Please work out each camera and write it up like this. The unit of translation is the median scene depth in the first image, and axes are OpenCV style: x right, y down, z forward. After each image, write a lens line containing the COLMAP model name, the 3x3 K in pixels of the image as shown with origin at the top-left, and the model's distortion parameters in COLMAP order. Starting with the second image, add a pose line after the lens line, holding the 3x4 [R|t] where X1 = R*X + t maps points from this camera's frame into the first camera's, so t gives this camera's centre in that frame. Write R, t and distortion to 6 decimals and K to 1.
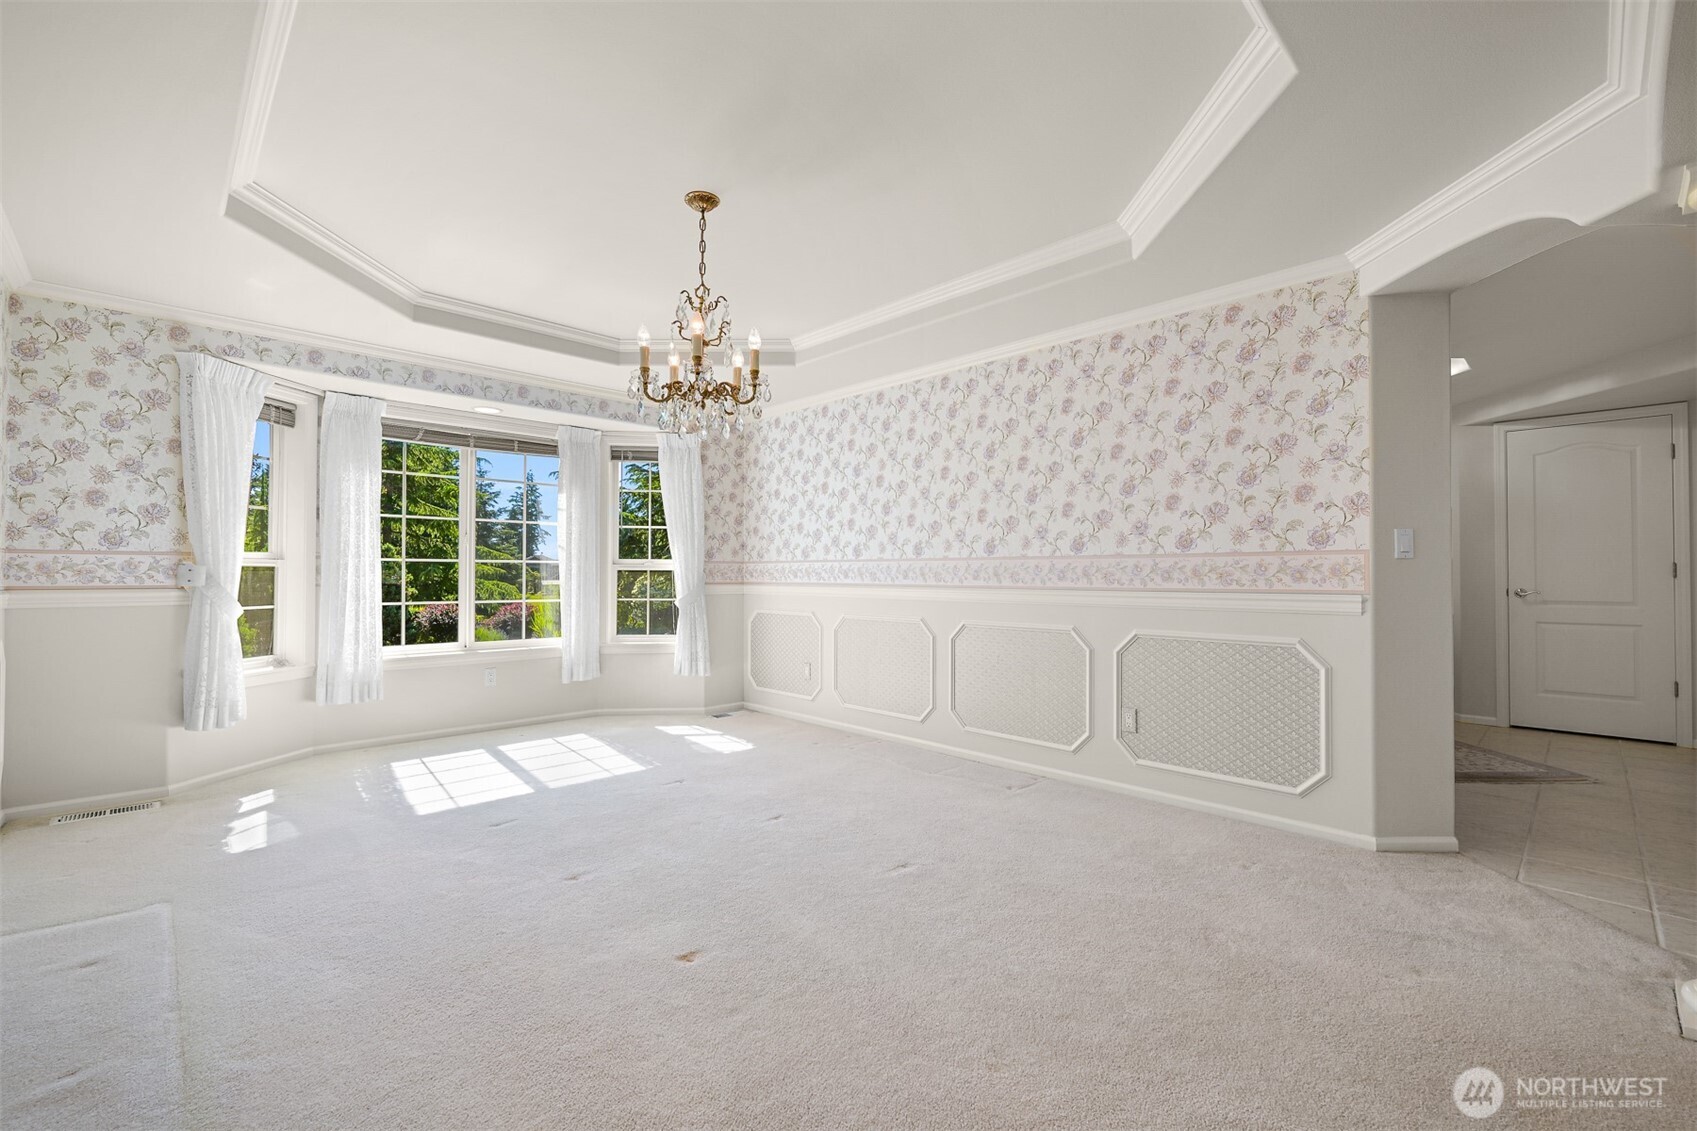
lens RADIAL K [[712.2, 0, 848.5], [0, 712.2, 565.5], [0, 0, 1]] dist [-0.000373, -0.000114]
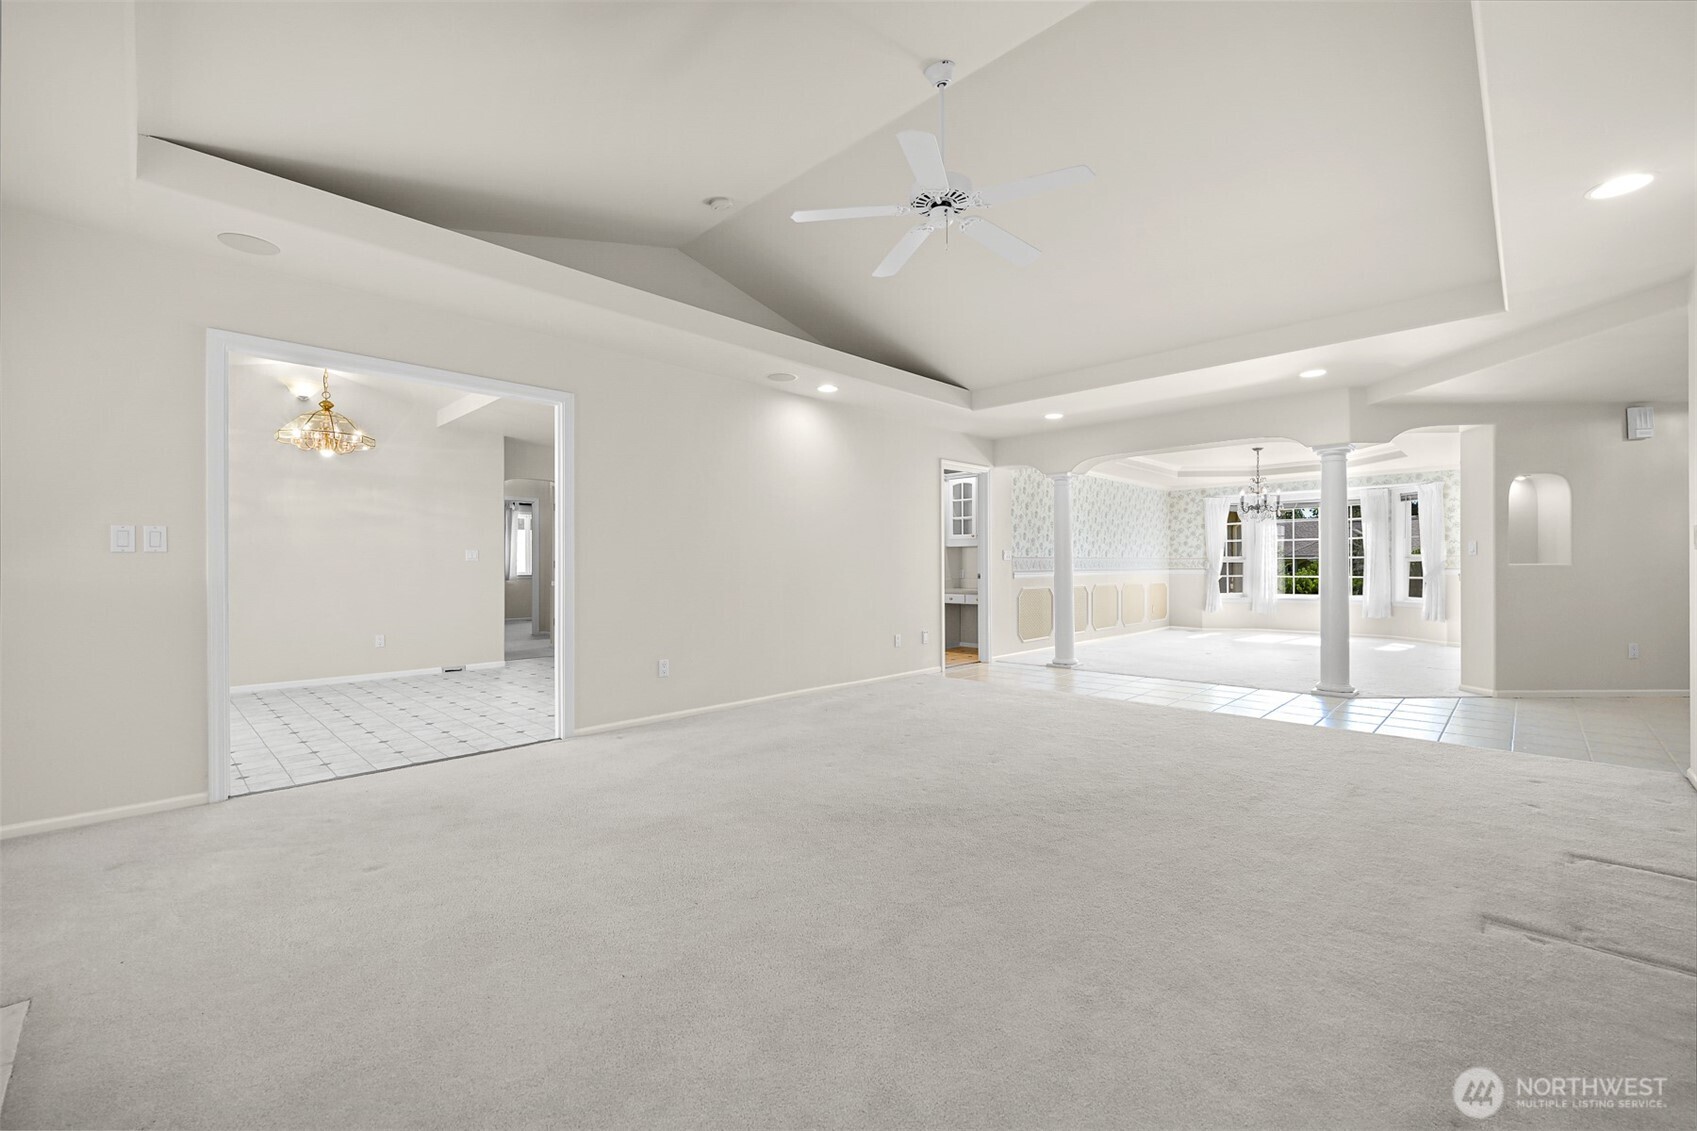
lens RADIAL K [[694.6, 0, 852.4], [0, 694.6, 563.3], [0, 0, 1]] dist [0.001469, 0.000065]
pose [[0.044611, -0.007176, -0.998979, 2.211259], [0.017971, 0.999818, -0.006380, -0.003743], [0.998843, -0.017668, 0.044731, -0.779652]]
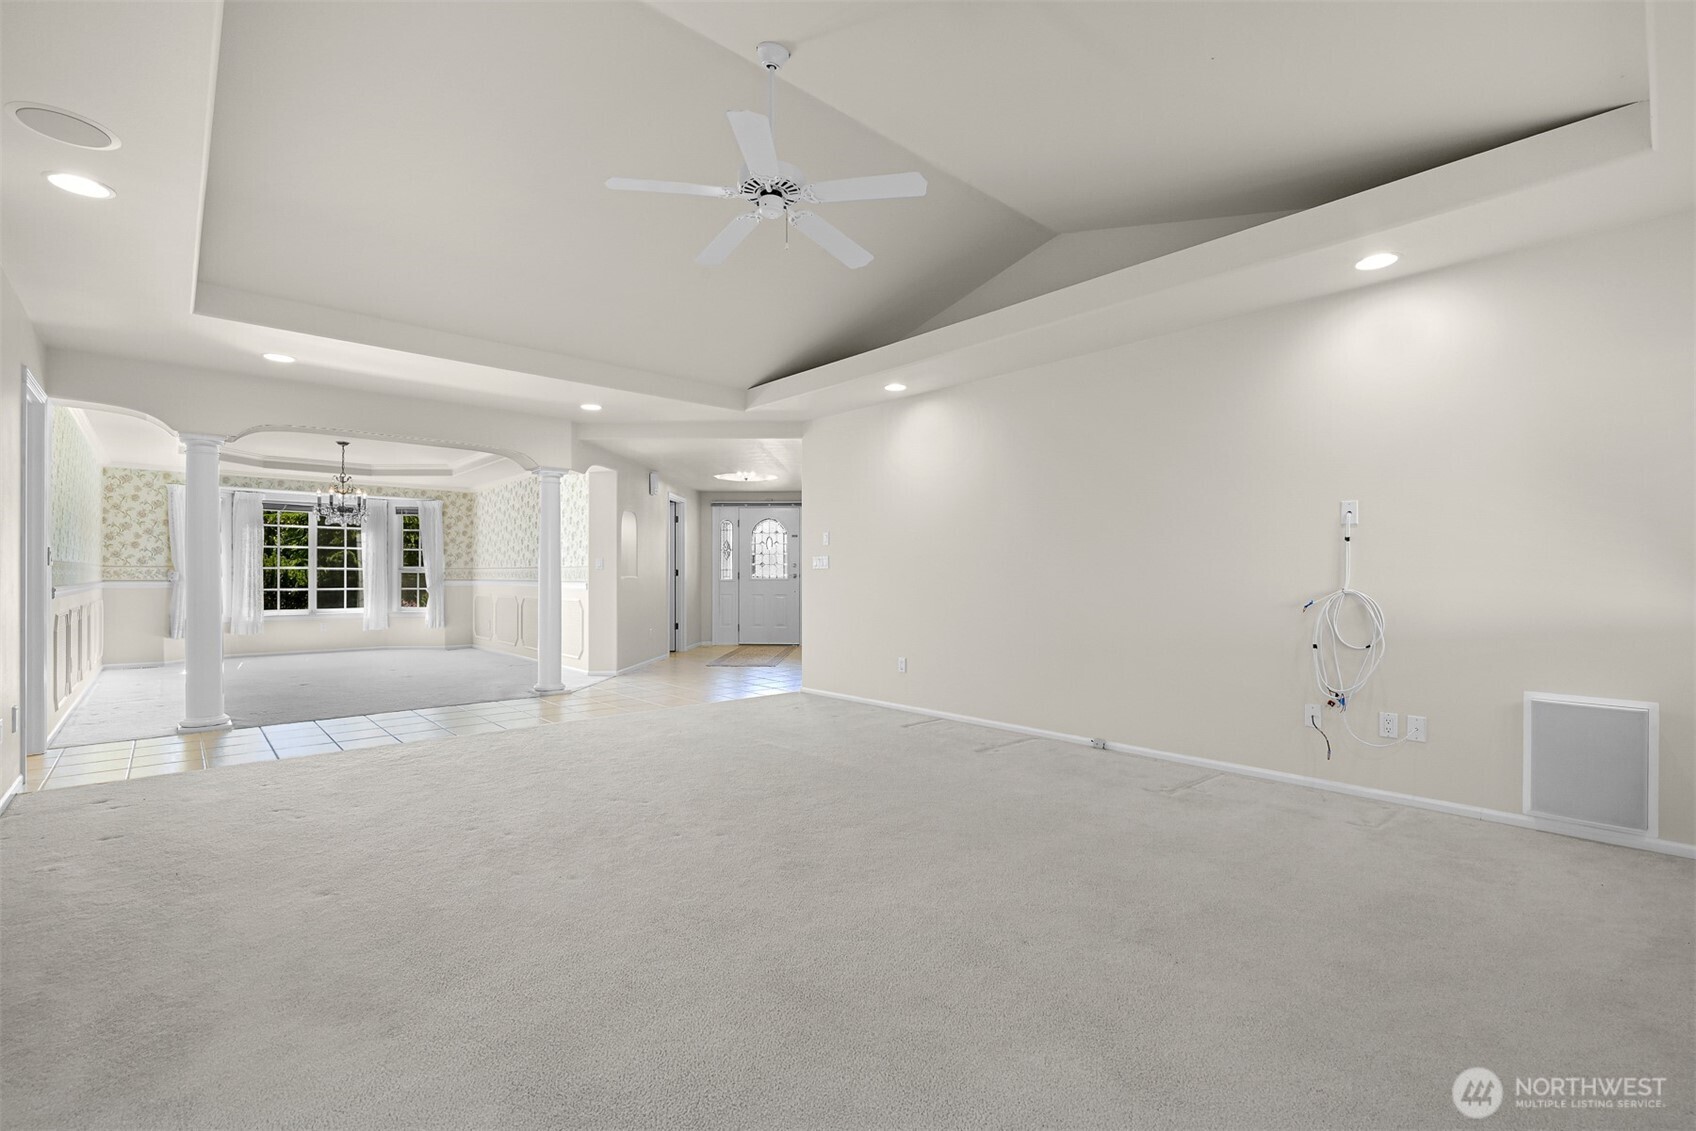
lens RADIAL K [[751.0, 0, 851.0], [0, 751.0, 571.8], [0, 0, 1]] dist [0.000676, 0.000128]
pose [[0.999364, -0.000821, -0.035657, 1.485377], [0.001094, 0.999970, 0.007632, -0.016315], [0.035649, -0.007666, 0.999335, -1.484397]]
